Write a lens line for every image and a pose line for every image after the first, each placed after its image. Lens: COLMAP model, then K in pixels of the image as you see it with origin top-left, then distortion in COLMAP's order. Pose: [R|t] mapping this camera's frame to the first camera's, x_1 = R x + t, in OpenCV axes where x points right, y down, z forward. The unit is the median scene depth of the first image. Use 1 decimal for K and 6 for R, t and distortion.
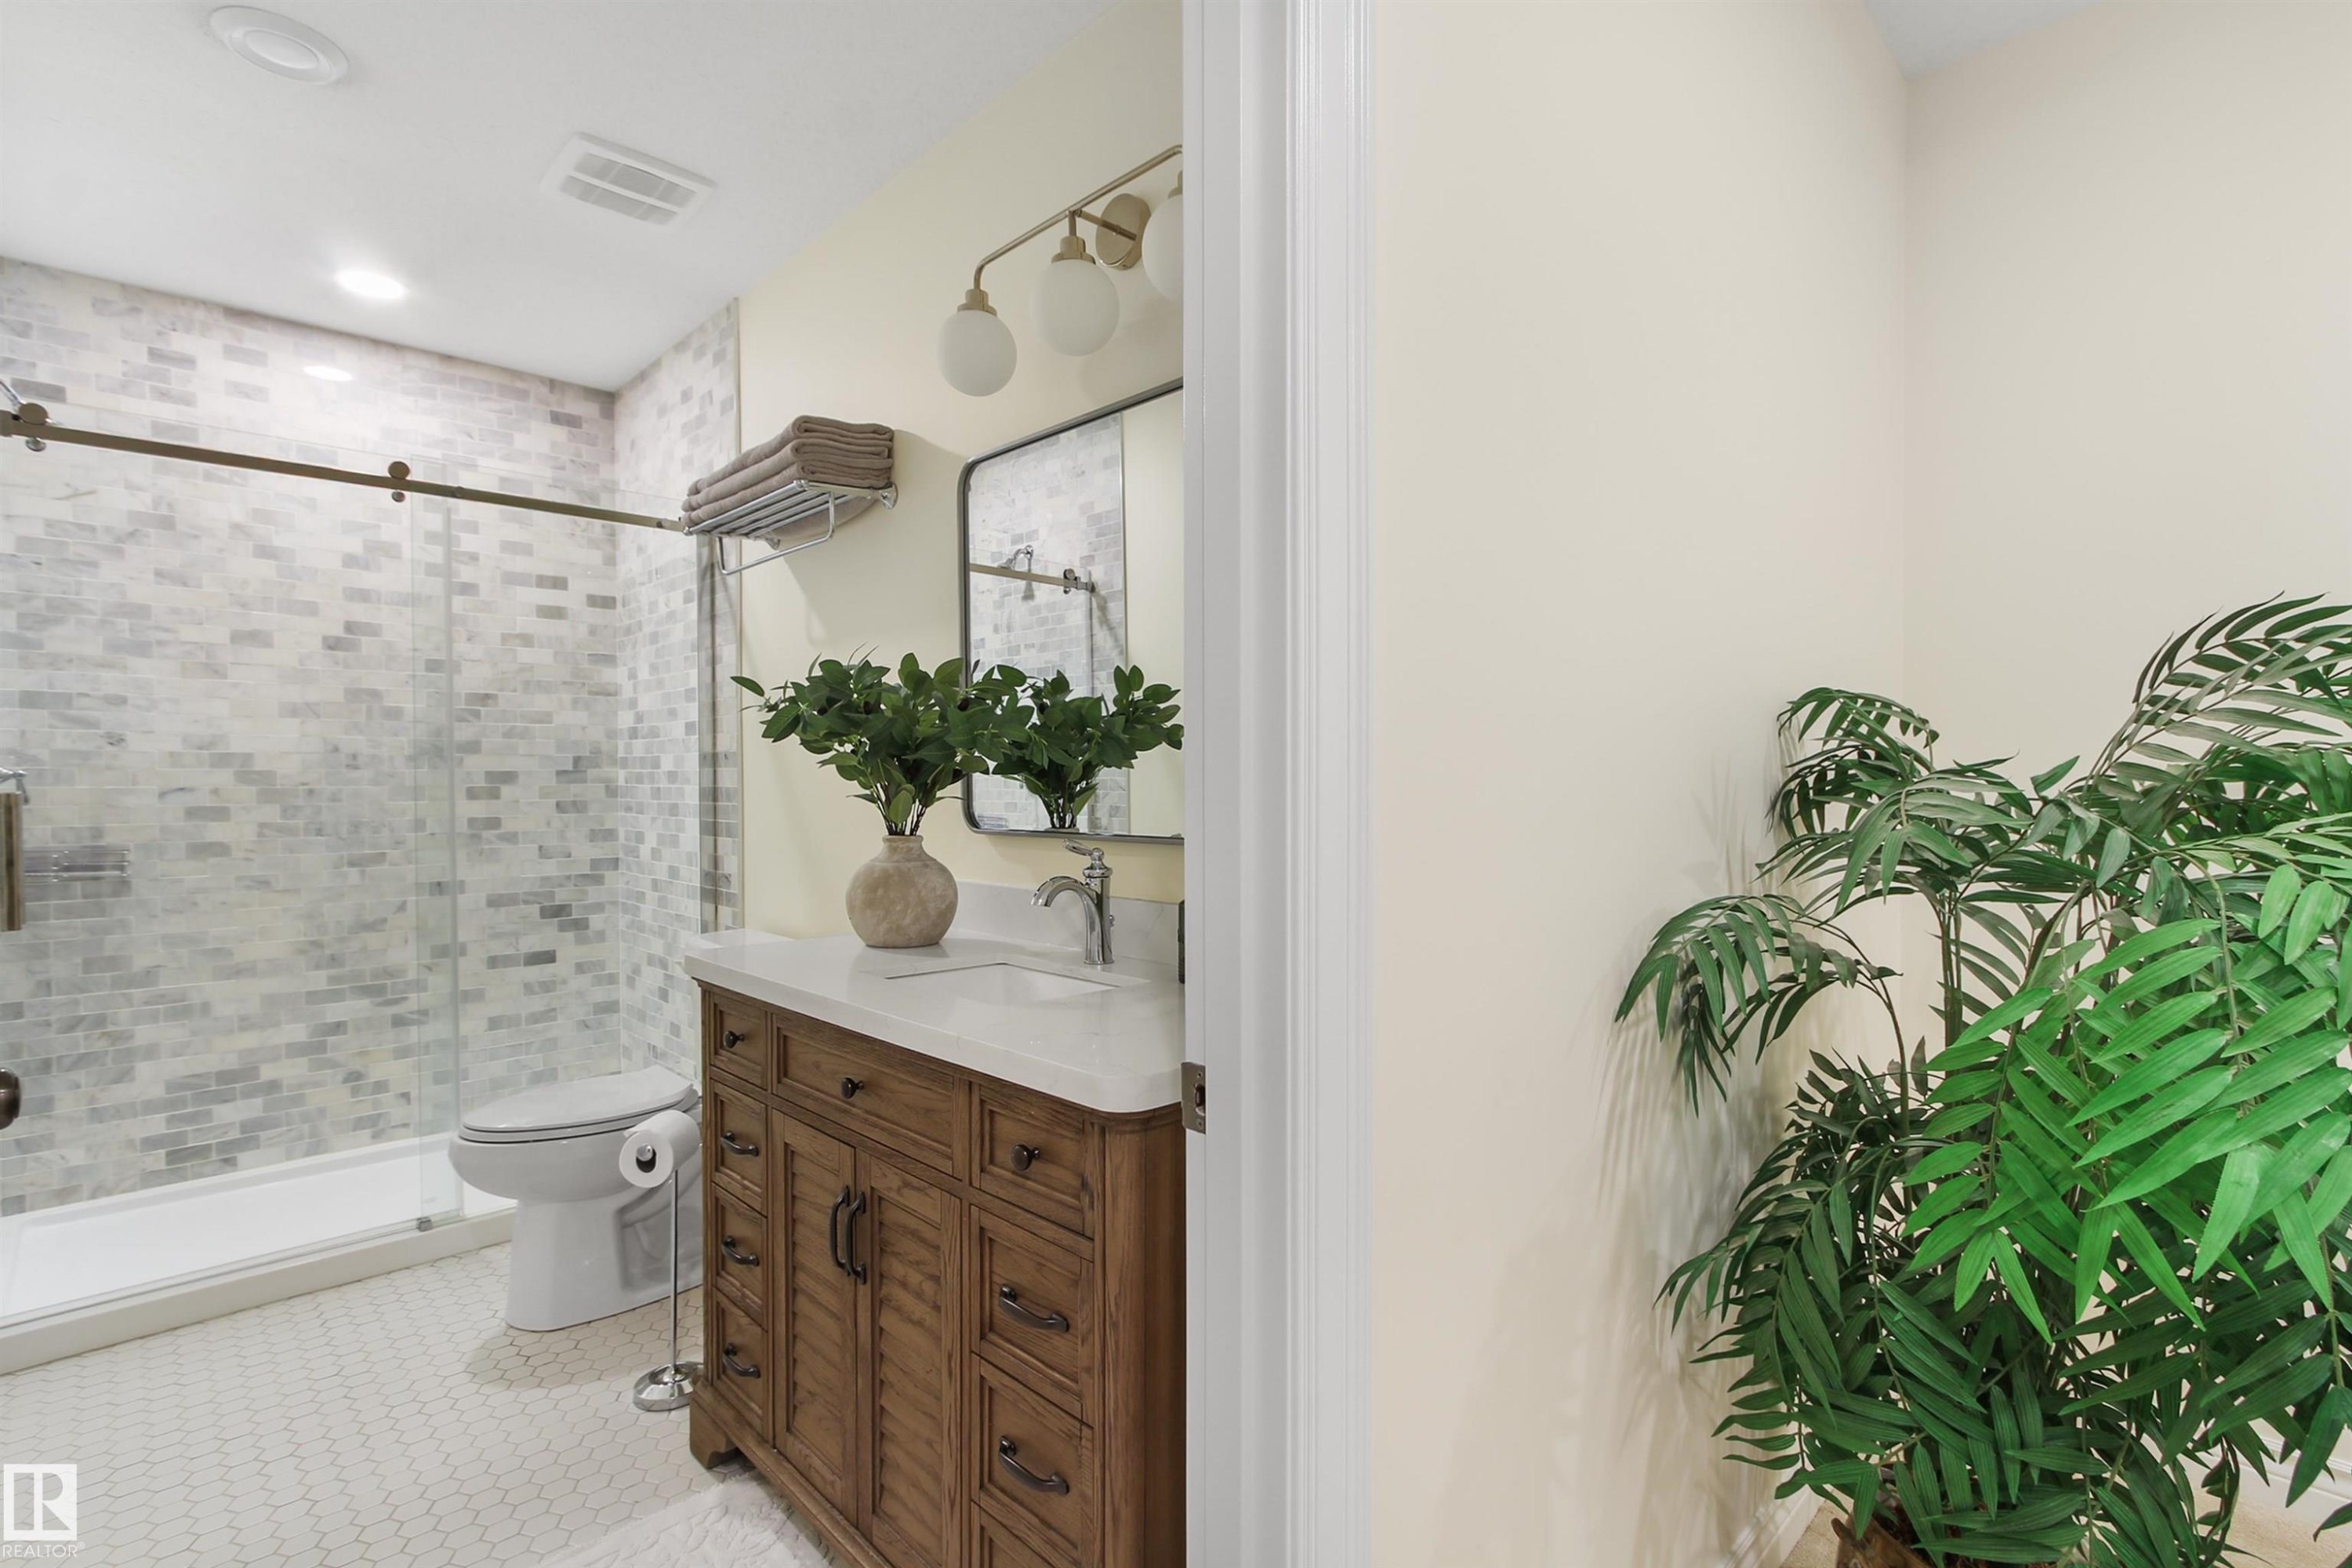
lens RADIAL K [[1115.0, 0, 1195.5], [0, 1115.0, 775.8], [0, 0, 1]] dist [-0.010025, -0.000211]
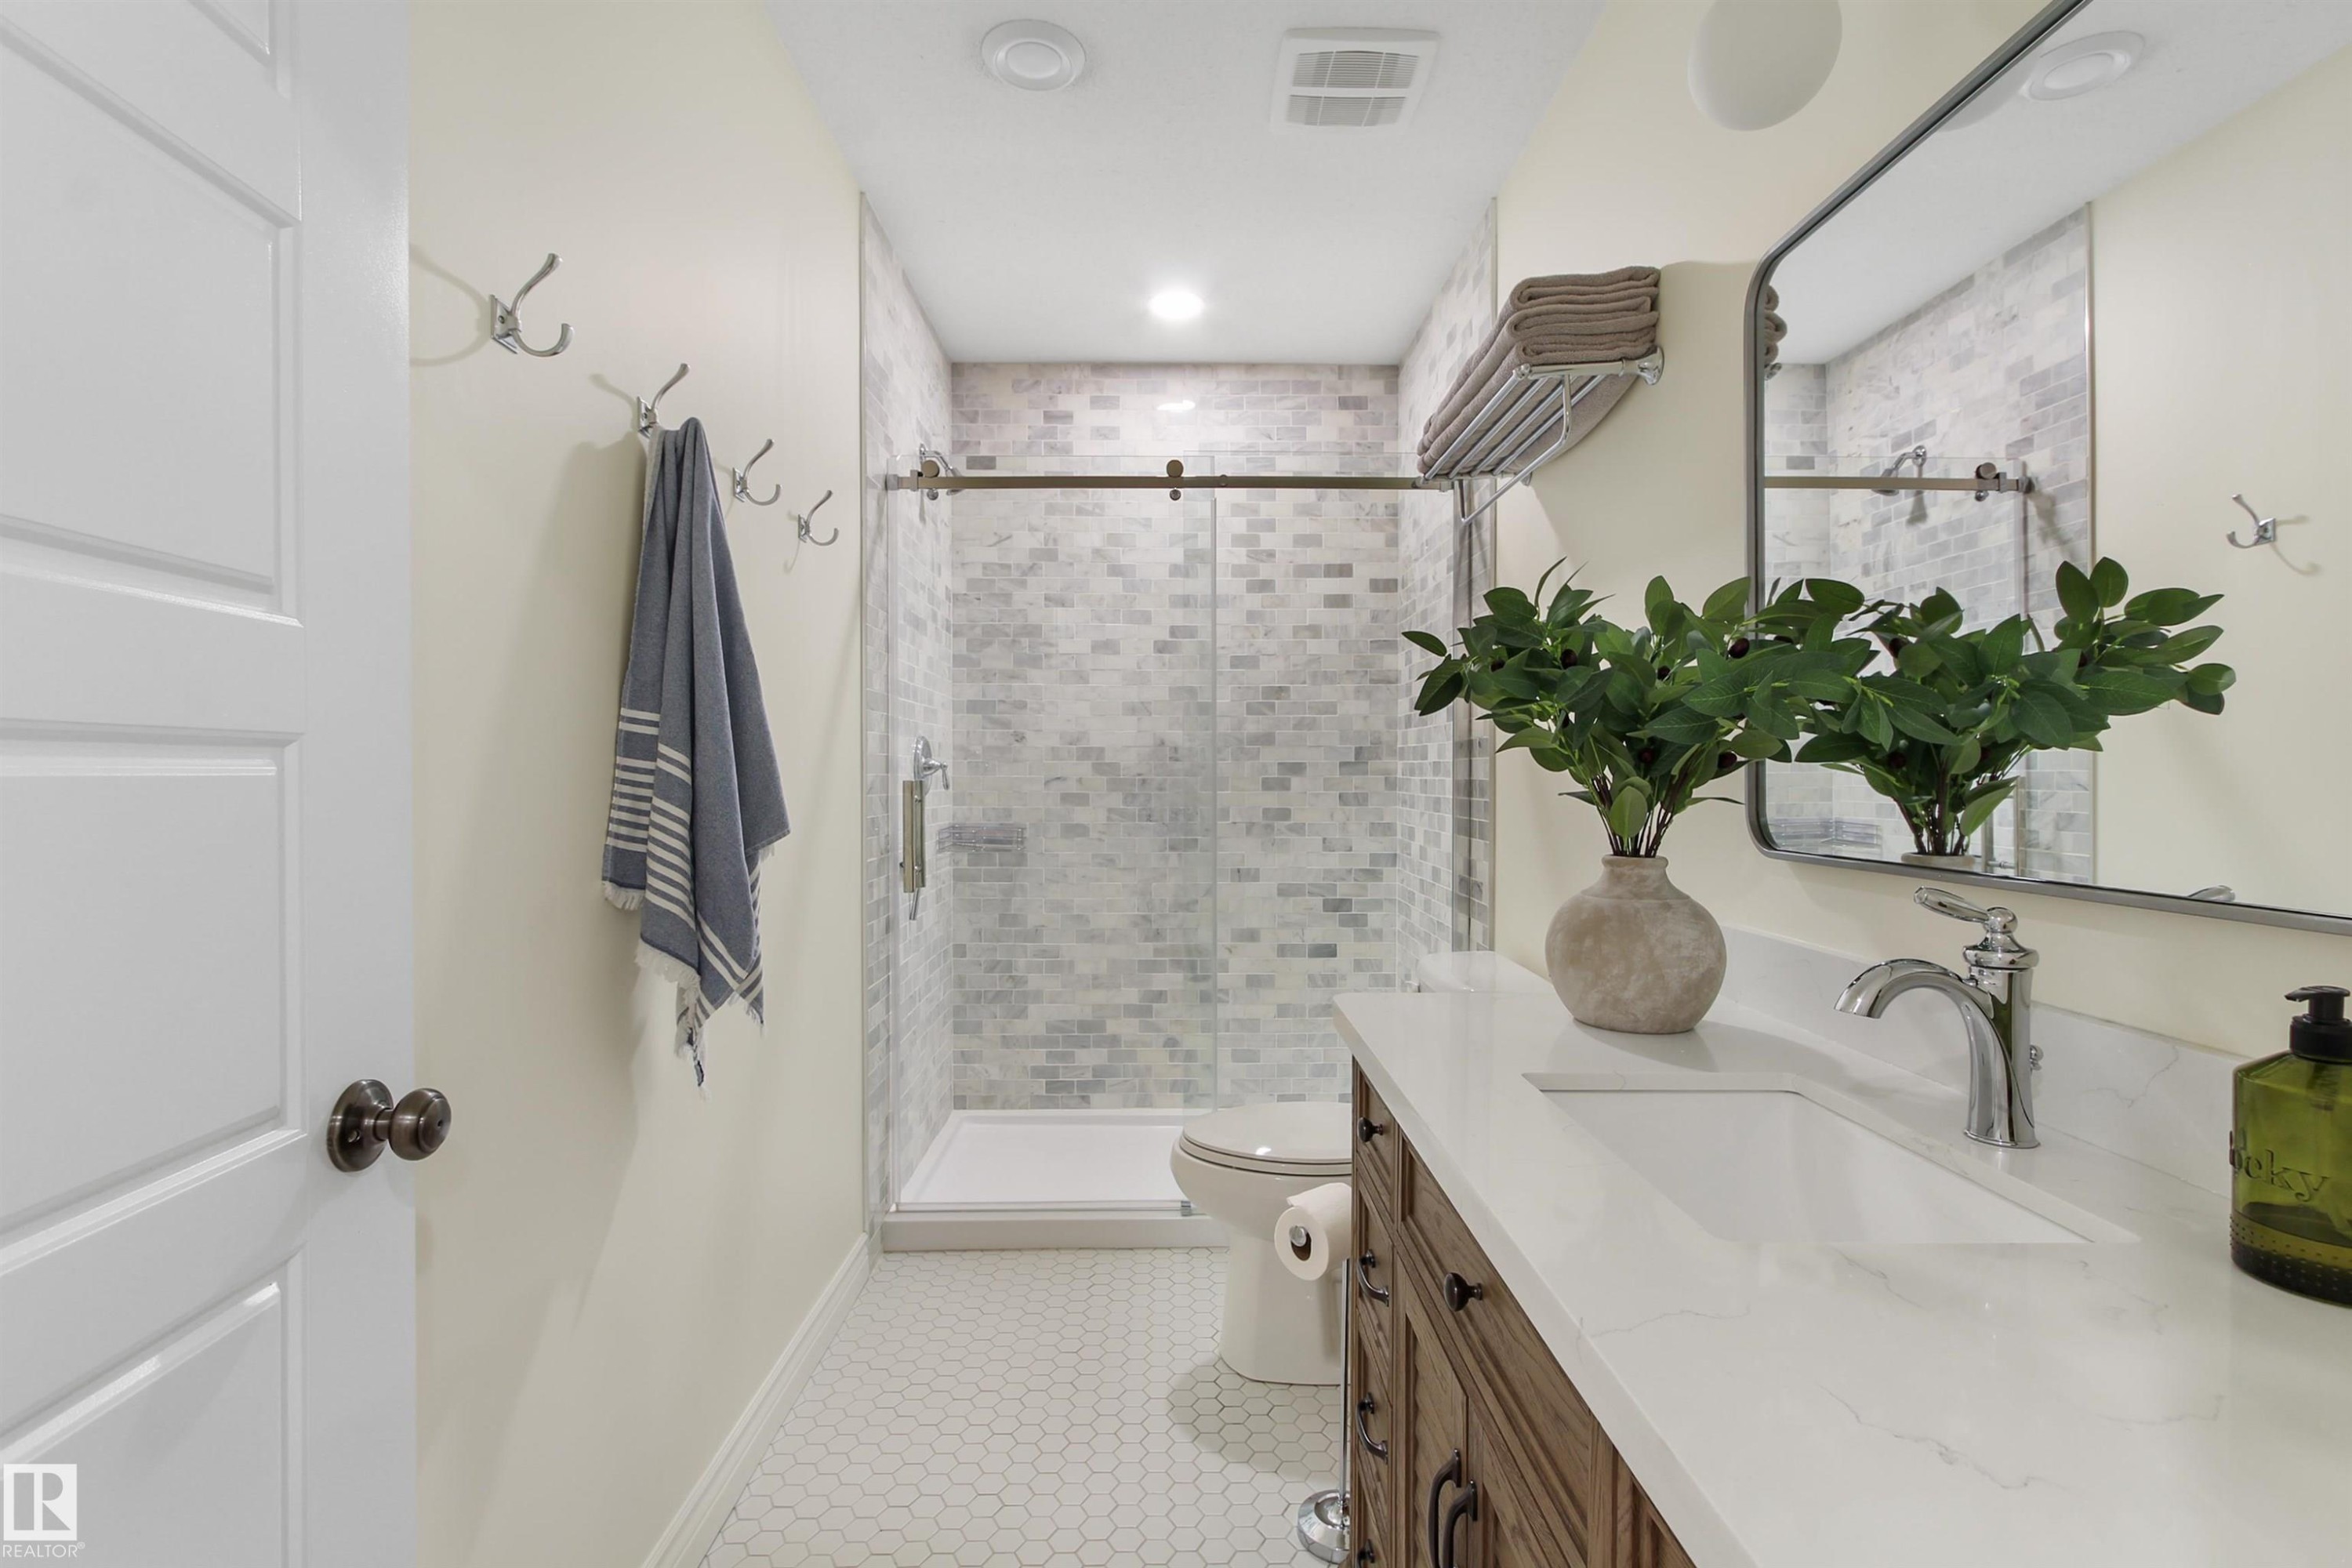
lens RADIAL K [[1104.8, 0, 1179.0], [0, 1104.8, 783.7], [0, 0, 1]] dist [-0.001786, 0.000832]
pose [[0.727669, 0.010036, -0.685855, -0.009921], [-0.001478, 0.999914, 0.013062, 0.002281], [0.685927, -0.008491, 0.727621, 0.221848]]
